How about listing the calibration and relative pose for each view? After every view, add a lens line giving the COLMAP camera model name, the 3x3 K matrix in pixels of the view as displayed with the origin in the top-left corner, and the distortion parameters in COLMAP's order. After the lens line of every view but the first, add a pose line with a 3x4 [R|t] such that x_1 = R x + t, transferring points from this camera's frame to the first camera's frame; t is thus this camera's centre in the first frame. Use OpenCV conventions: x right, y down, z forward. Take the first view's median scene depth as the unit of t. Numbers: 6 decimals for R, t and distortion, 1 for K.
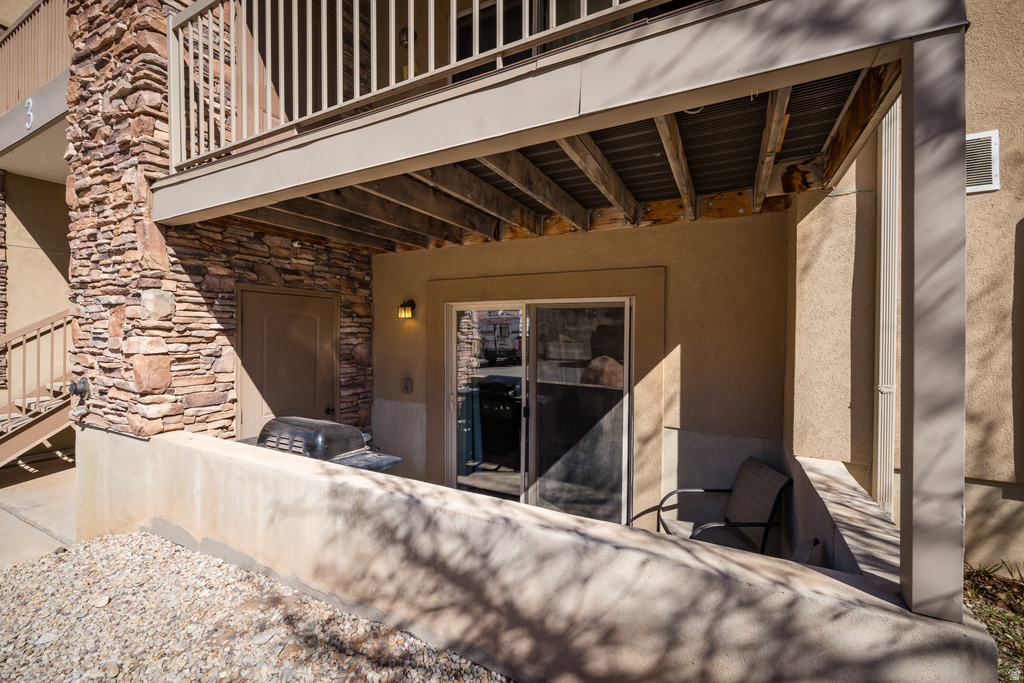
lens RADIAL K [[417.1, 0, 513.4], [0, 417.1, 331.7], [0, 0, 1]] dist [-0.000075, -0.000029]
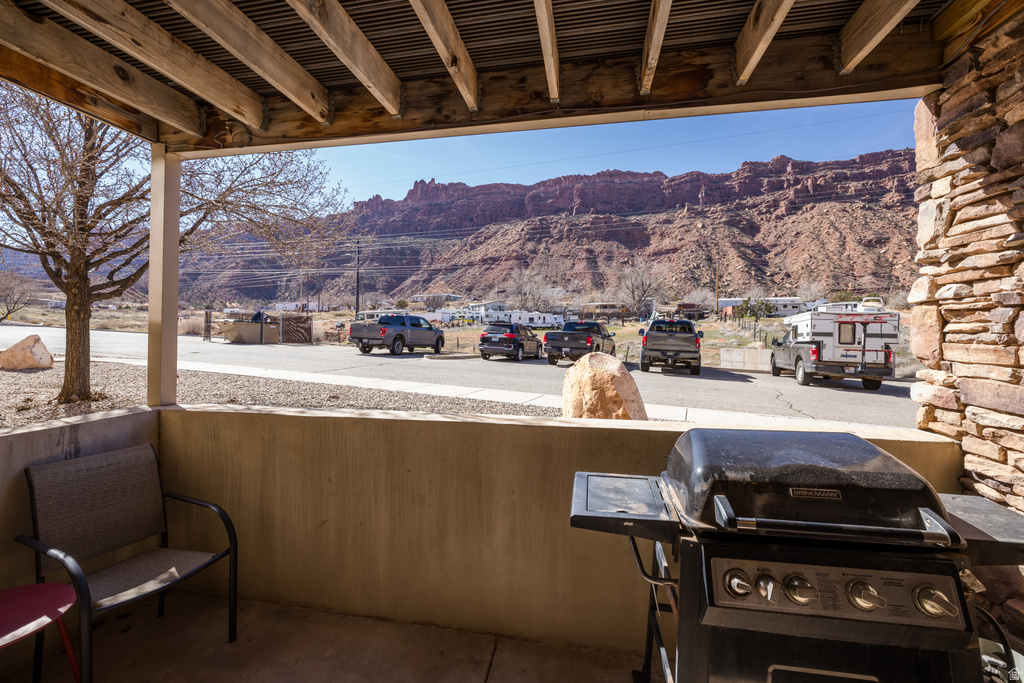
lens RADIAL K [[417.1, 0, 513.4], [0, 417.1, 331.7], [0, 0, 1]] dist [-0.000075, -0.000029]
pose [[-0.955537, -0.002889, -0.294856, -0.066500], [-0.005666, 0.999947, 0.008566, 0.089633], [0.294815, 0.009856, -0.955503, 1.337572]]
